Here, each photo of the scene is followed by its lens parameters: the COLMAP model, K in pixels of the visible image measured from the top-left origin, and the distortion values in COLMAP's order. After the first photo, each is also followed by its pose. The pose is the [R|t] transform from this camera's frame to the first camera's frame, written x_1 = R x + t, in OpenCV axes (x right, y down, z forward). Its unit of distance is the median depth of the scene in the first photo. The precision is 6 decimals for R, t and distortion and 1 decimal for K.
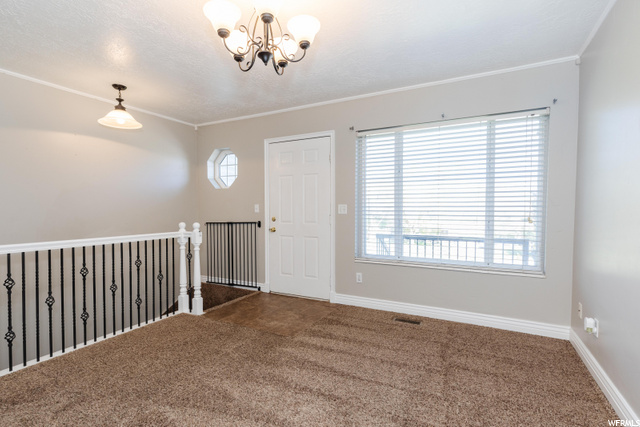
lens RADIAL K [[298.7, 0, 319.2], [0, 298.7, 210.2], [0, 0, 1]] dist [0.002026, 0.000063]
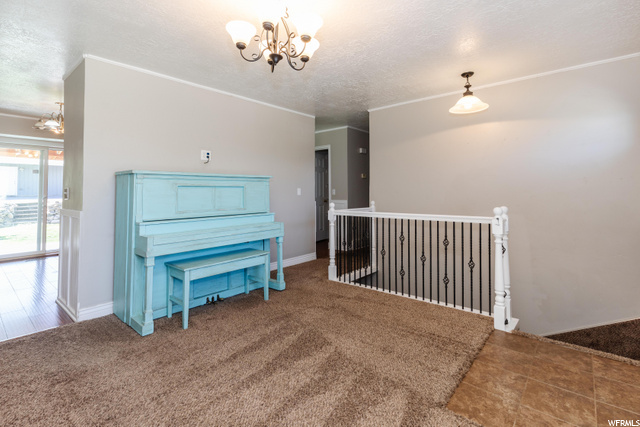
lens RADIAL K [[287.7, 0, 320.6], [0, 287.7, 181.2], [0, 0, 1]] dist [-0.000893, -0.000094]
pose [[-0.171033, -0.024204, -0.984968, 0.423031], [-0.000321, 0.999700, -0.024510, -0.010100], [0.985265, -0.003876, -0.170989, 0.687452]]
